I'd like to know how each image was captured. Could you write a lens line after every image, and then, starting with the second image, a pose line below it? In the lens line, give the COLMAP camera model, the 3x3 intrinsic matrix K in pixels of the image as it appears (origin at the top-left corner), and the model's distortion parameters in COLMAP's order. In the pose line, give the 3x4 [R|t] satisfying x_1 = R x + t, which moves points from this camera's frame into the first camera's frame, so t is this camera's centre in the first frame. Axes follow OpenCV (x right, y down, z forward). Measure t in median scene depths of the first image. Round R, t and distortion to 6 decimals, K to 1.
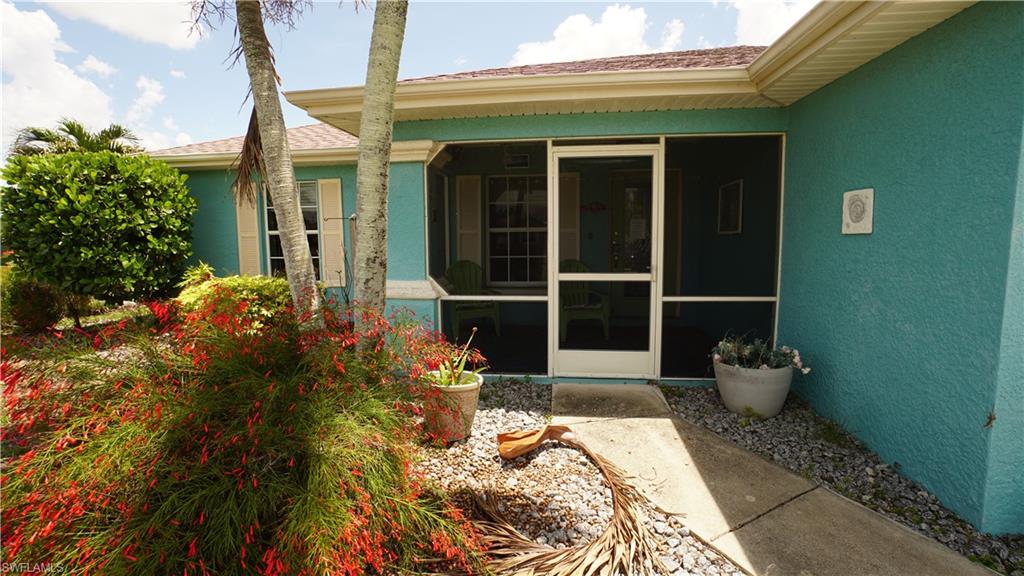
lens RADIAL K [[452.2, 0, 514.0], [0, 452.2, 279.2], [0, 0, 1]] dist [-0.066385, 0.020087]
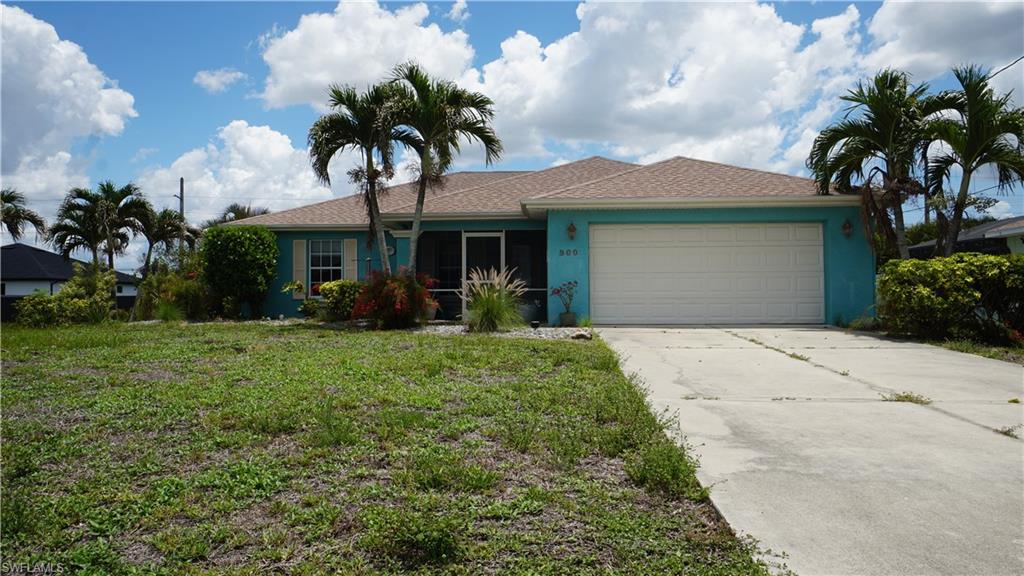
lens RADIAL K [[768.3, 0, 518.7], [0, 768.3, 291.3], [0, 0, 1]] dist [-0.005345, 0.098518]
pose [[0.997931, 0.006314, 0.063989, 0.120232], [0.001004, 0.993516, -0.113685, 0.560836], [-0.064292, 0.113514, 0.991454, -3.454954]]
